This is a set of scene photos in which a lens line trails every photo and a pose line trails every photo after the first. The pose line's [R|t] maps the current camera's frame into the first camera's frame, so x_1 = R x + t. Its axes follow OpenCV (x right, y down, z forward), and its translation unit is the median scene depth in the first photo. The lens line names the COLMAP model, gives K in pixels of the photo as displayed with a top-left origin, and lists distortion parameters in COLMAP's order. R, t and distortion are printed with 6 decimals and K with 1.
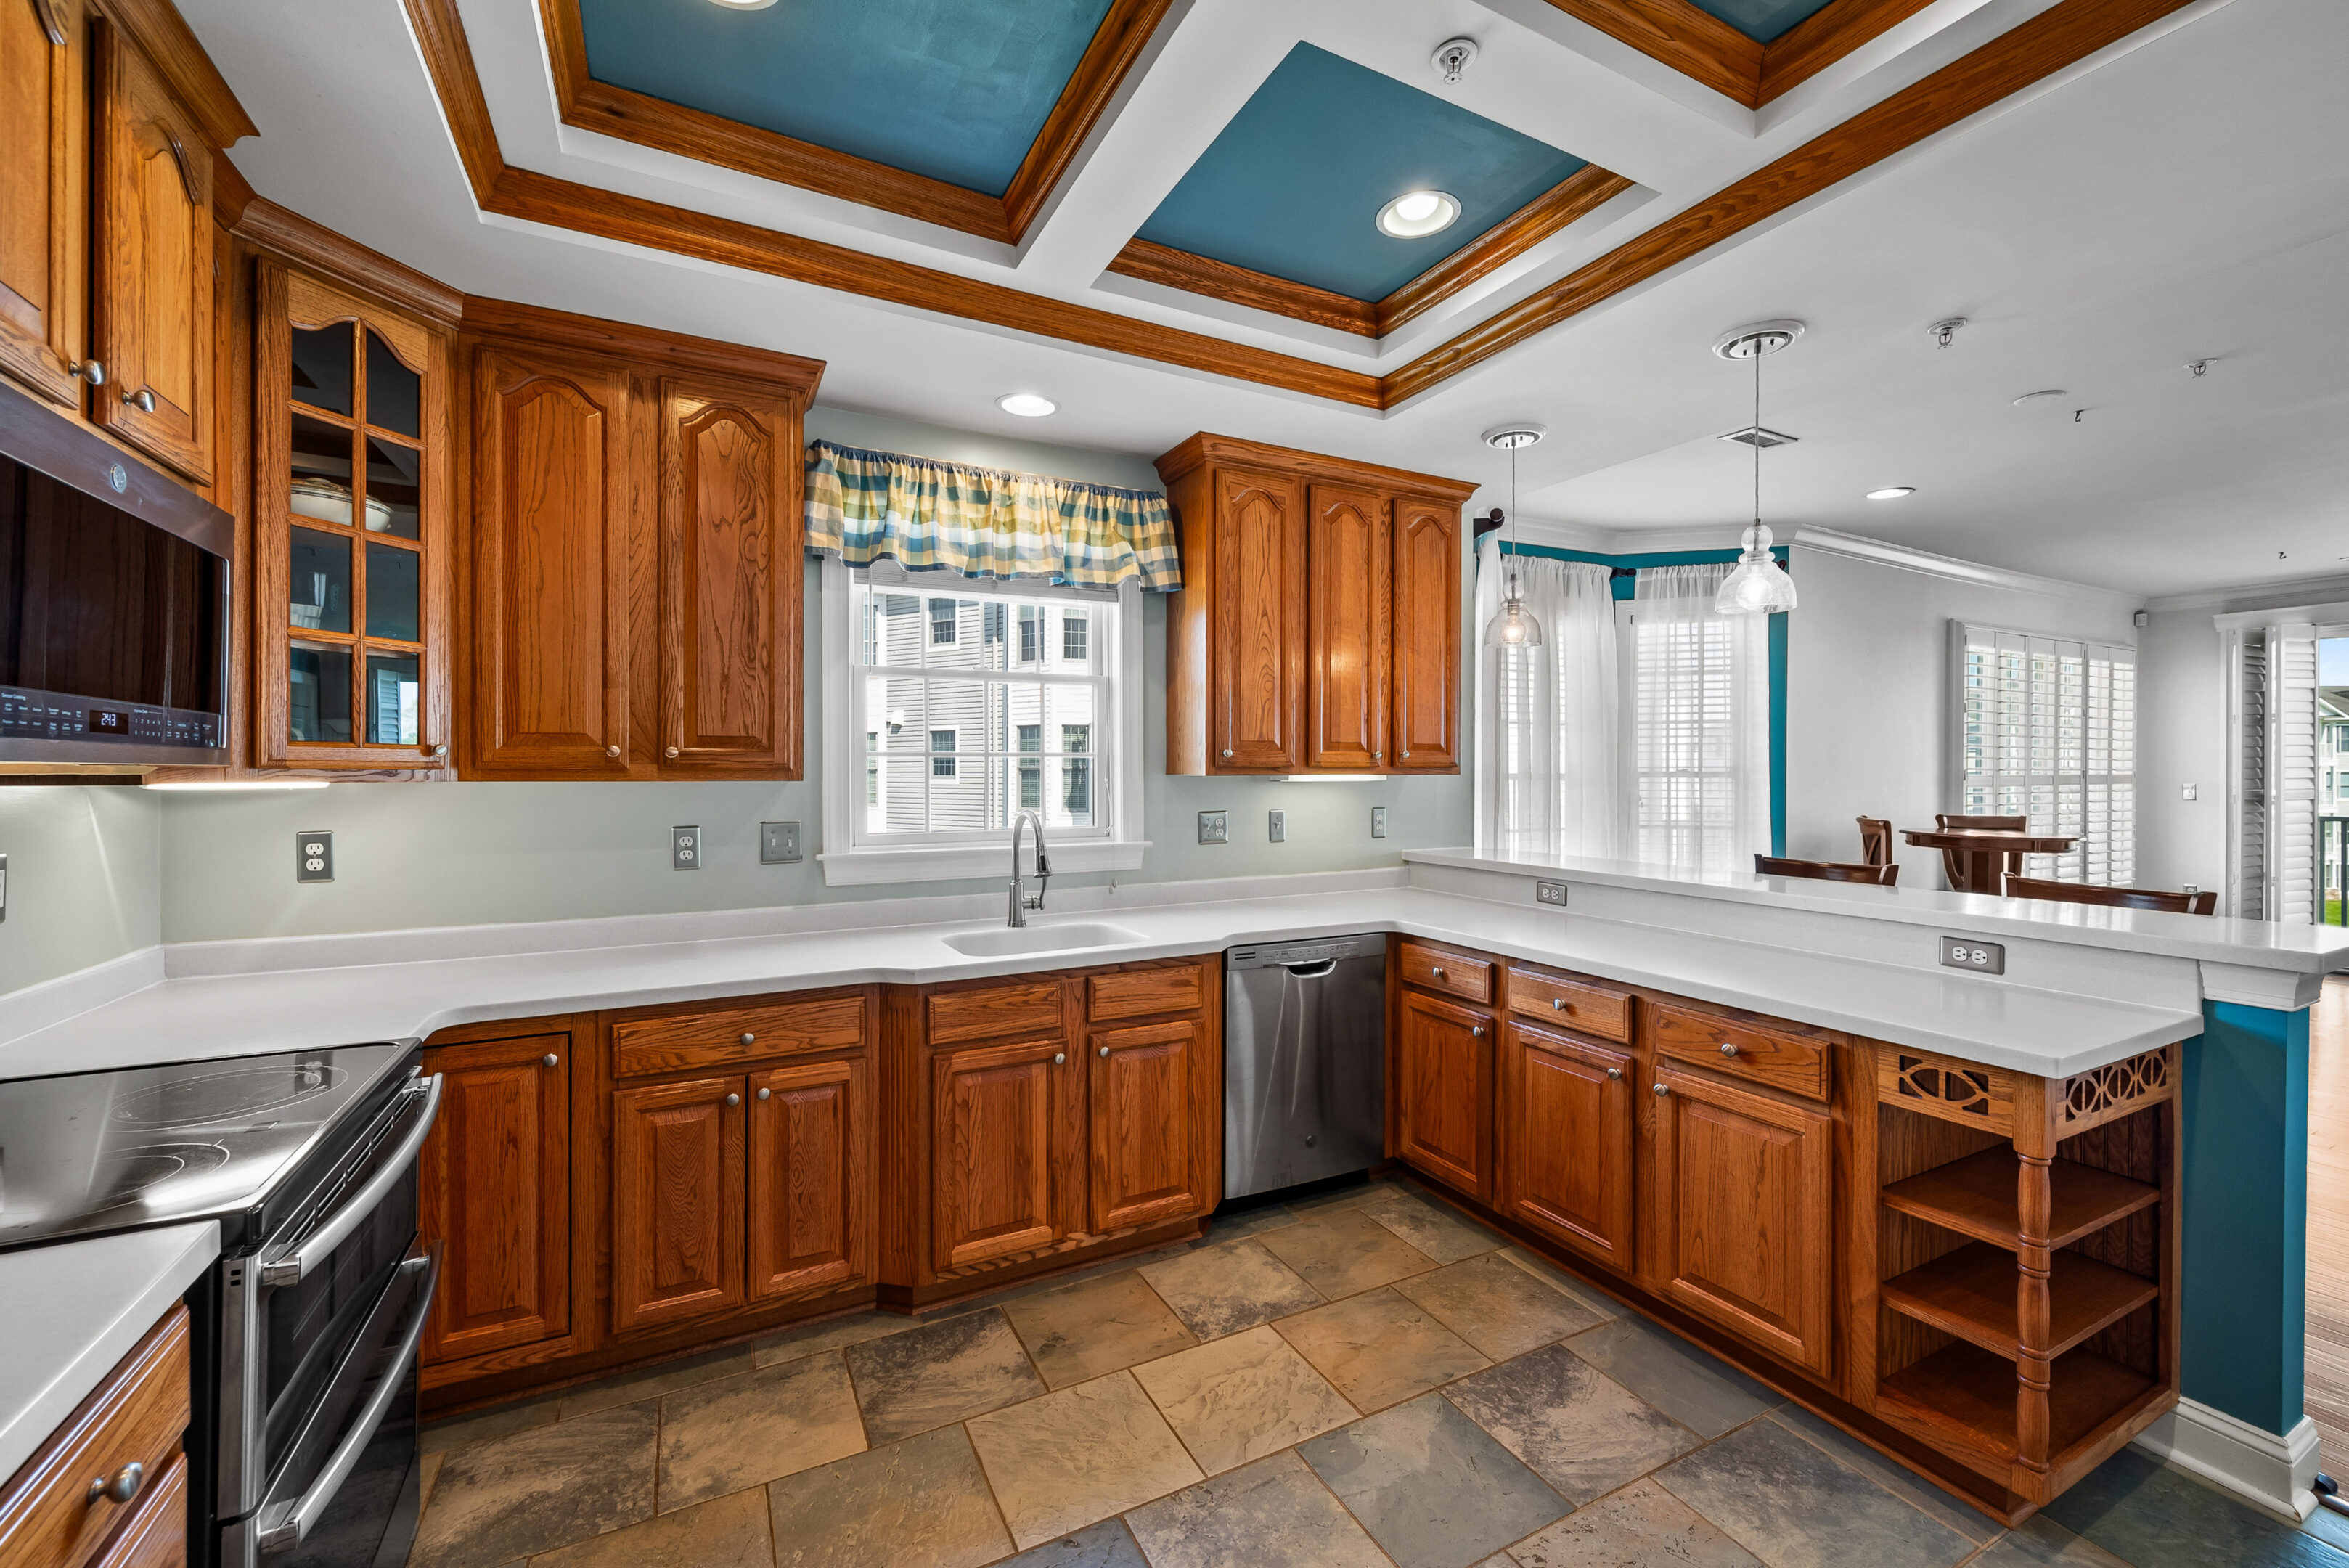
lens RADIAL K [[937.9, 0, 1169.0], [0, 937.9, 775.3], [0, 0, 1]] dist [-0.000052, 0.000010]
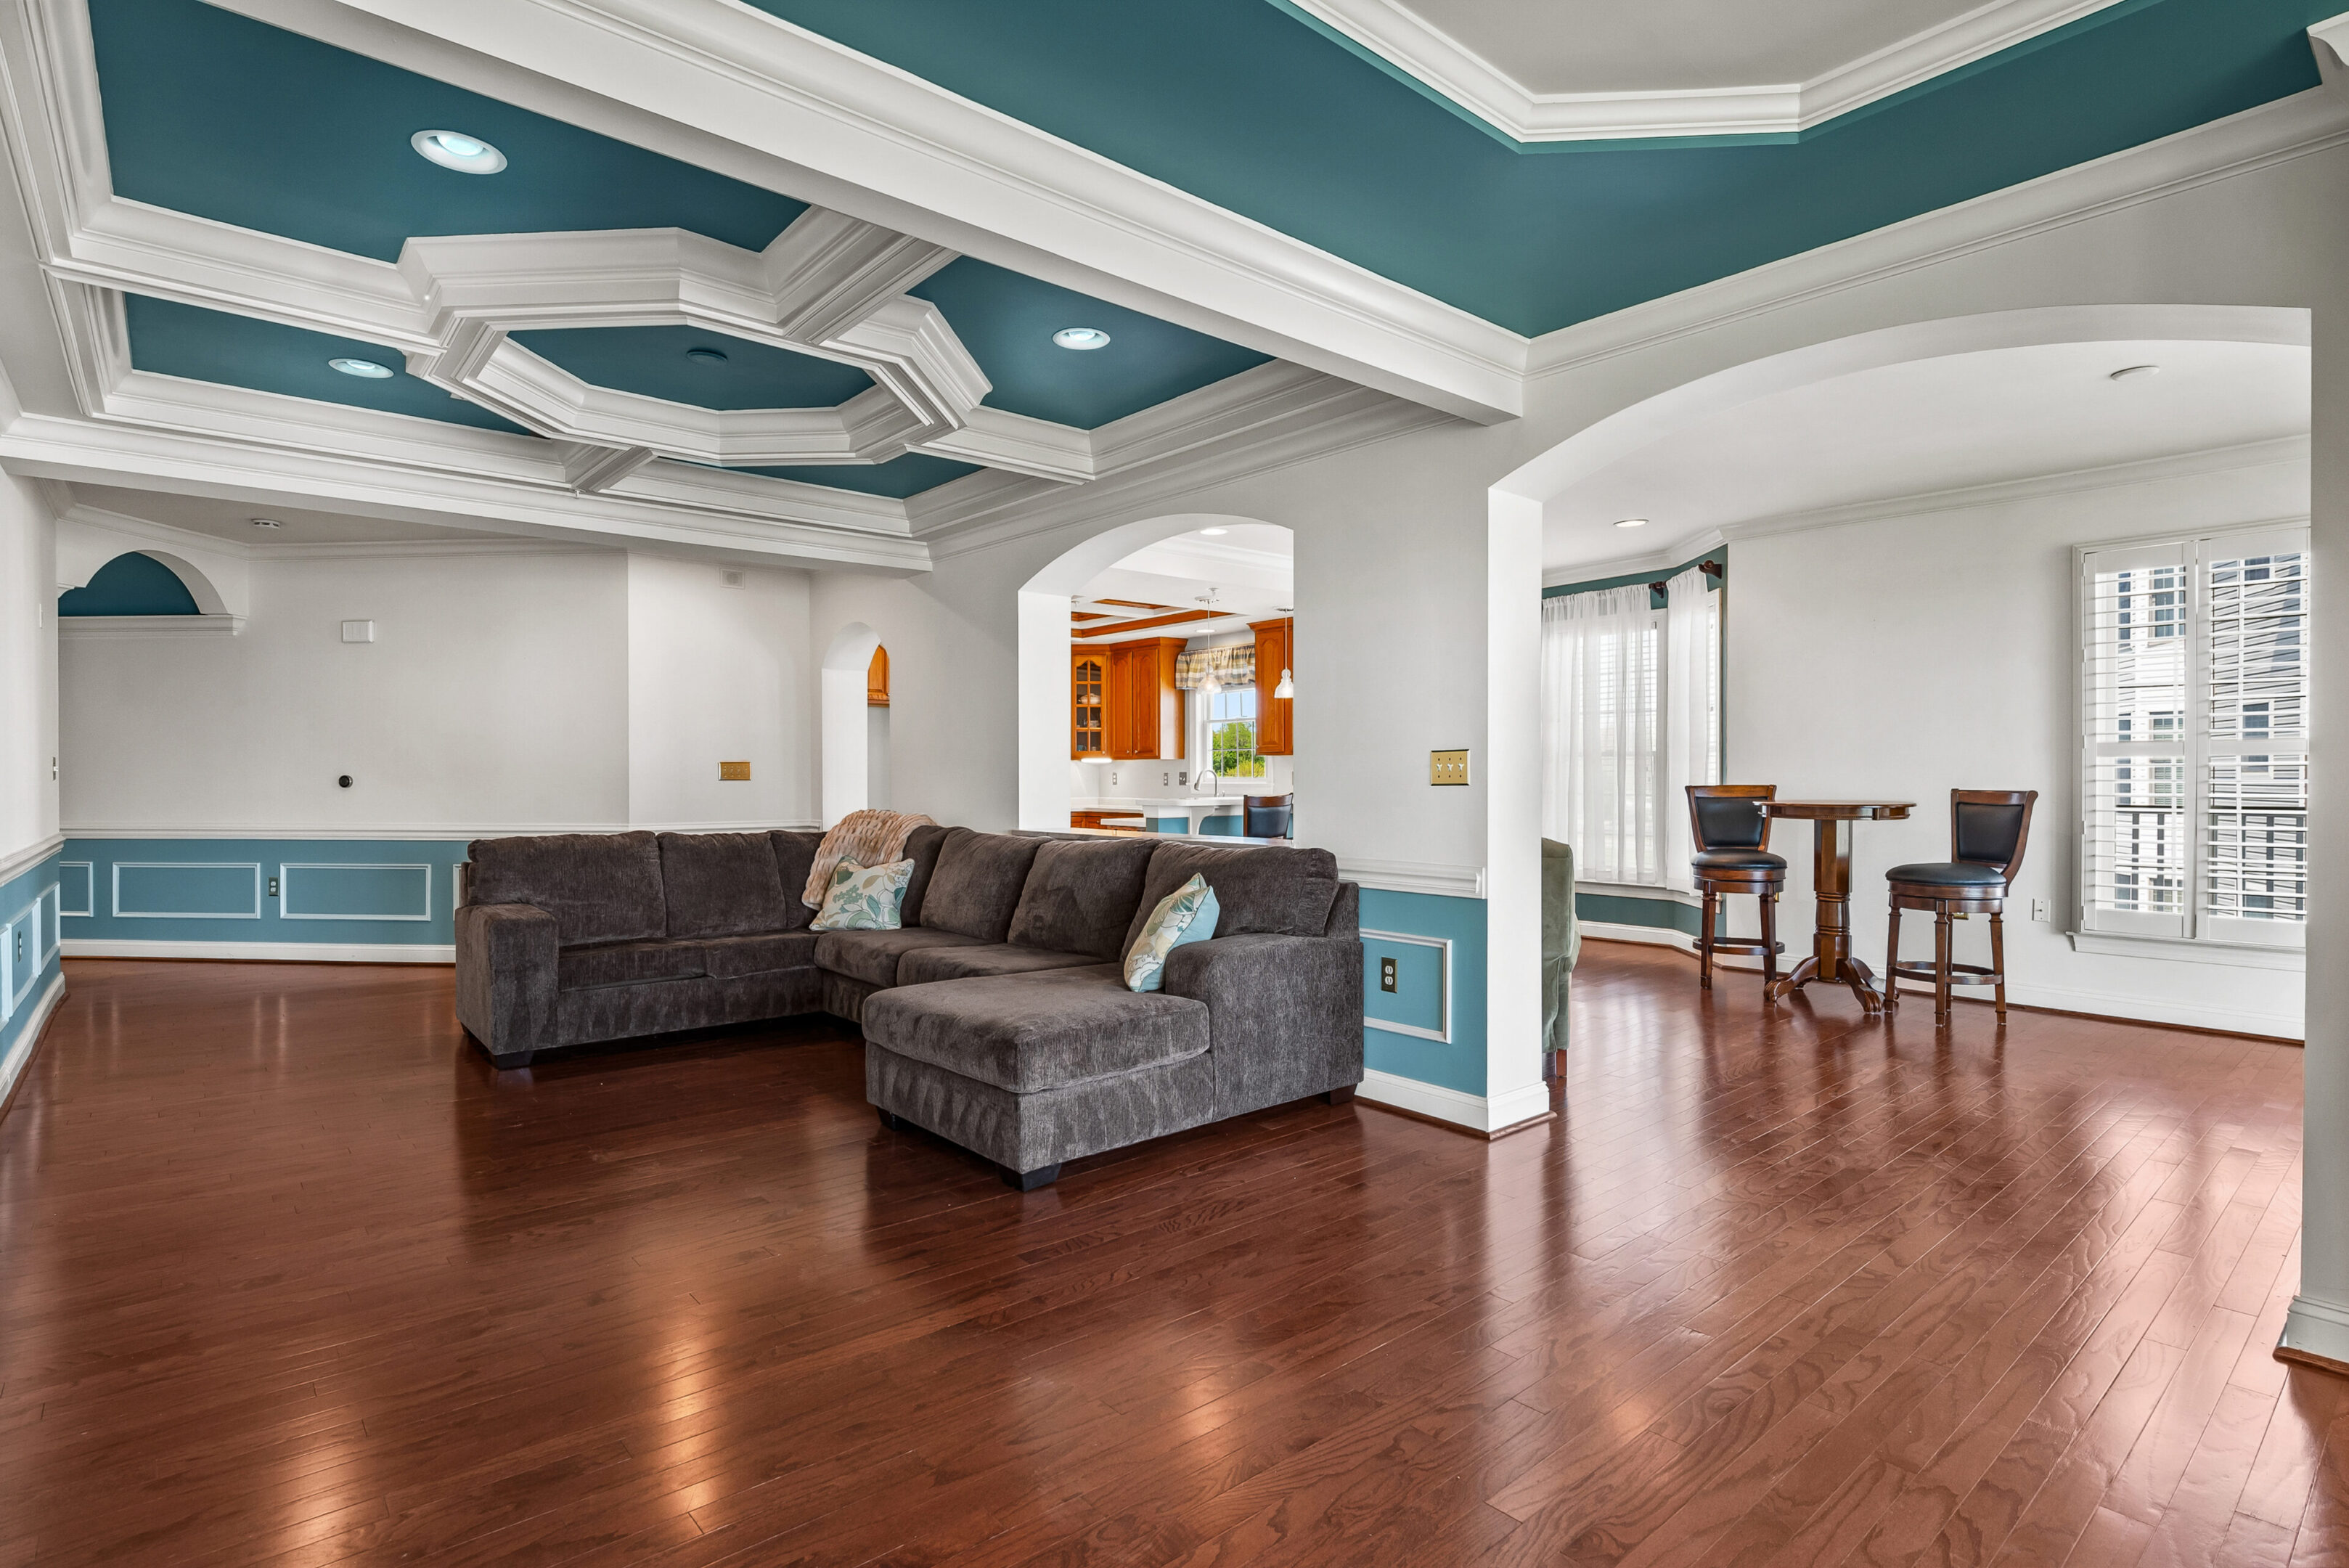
lens RADIAL K [[1178.8, 0, 1174.5], [0, 1178.8, 784.0], [0, 0, 1]] dist [-0.002780, -0.000134]
pose [[0.234221, 0.004310, -0.972174, 3.990405], [-0.002862, 0.999989, 0.003743, 0.086659], [0.972179, 0.001906, 0.234231, 0.039897]]
